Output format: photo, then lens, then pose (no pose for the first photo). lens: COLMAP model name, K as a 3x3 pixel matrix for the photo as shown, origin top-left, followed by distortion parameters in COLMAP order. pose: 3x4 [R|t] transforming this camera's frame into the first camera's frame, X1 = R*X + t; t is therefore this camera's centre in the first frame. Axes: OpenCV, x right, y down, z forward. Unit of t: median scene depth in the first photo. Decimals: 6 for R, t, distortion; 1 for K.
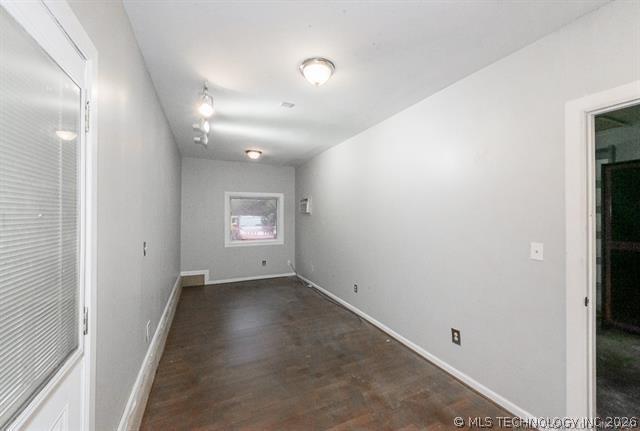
lens RADIAL K [[253.9, 0, 319.3], [0, 253.9, 214.0], [0, 0, 1]] dist [0.007090, -0.000136]
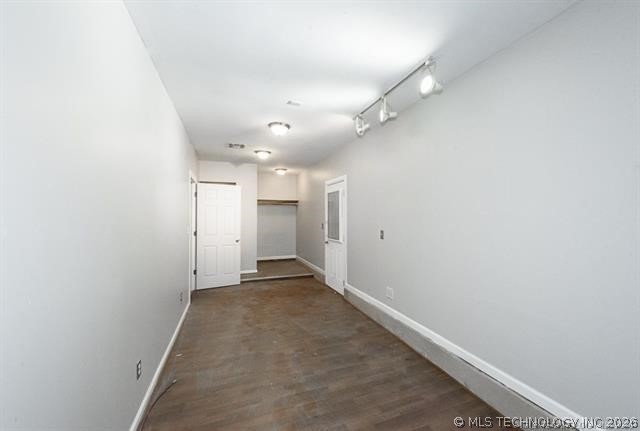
lens RADIAL K [[253.9, 0, 320.3], [0, 253.9, 215.5], [0, 0, 1]] dist [0.007090, -0.000136]
pose [[-0.996152, -0.000082, 0.087647, -0.309896], [-0.000197, 0.999999, -0.001307, 0.012238], [-0.087647, -0.001320, -0.996151, 1.923415]]
